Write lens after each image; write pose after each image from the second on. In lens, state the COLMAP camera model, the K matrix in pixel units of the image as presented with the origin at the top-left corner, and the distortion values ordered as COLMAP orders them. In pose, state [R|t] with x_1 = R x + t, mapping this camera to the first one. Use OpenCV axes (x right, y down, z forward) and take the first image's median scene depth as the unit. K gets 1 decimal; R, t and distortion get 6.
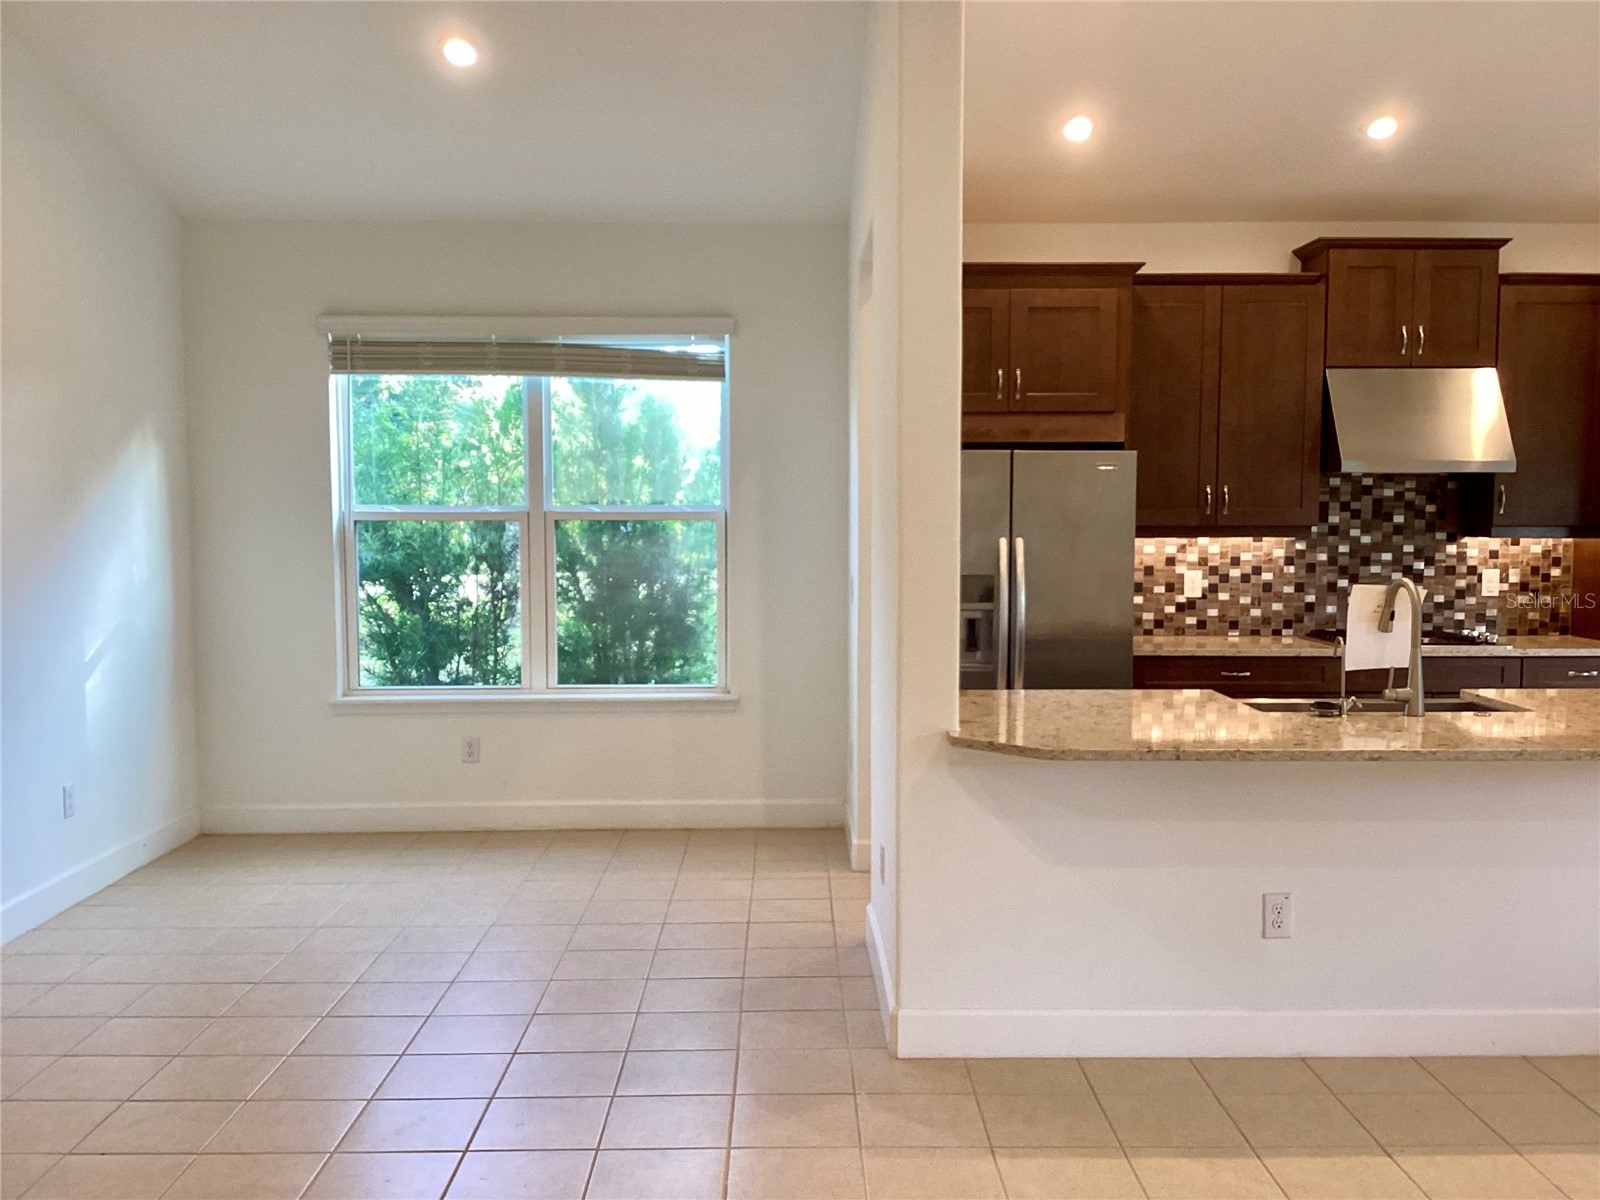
lens RADIAL K [[1421.3, 0, 800.0], [0, 1421.3, 600.0], [0, 0, 1]] dist [0.085312, -0.168286]
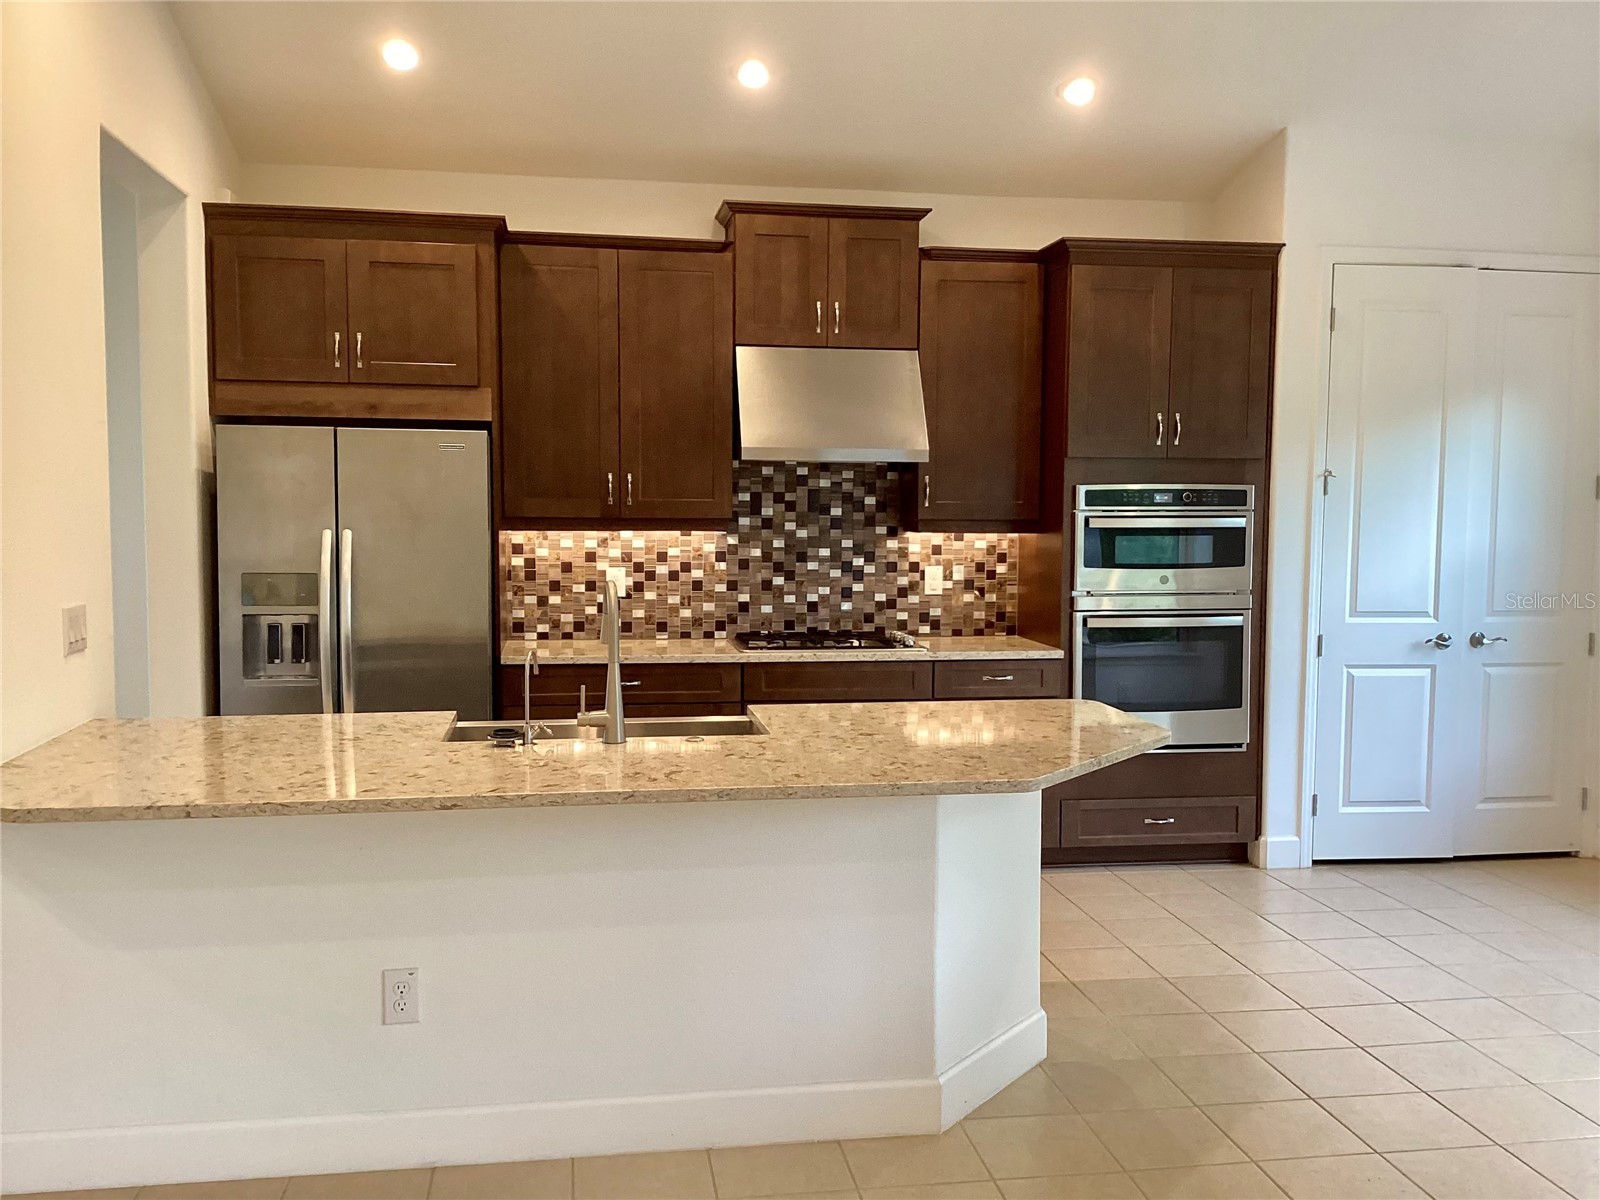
lens RADIAL K [[1421.3, 0, 800.0], [0, 1421.3, 600.0], [0, 0, 1]] dist [0.085312, -0.168286]
pose [[0.987800, -0.003681, 0.155685, 0.249965], [0.002640, 0.999973, 0.006889, -0.005738], [-0.155706, -0.006394, 0.987783, 0.093814]]
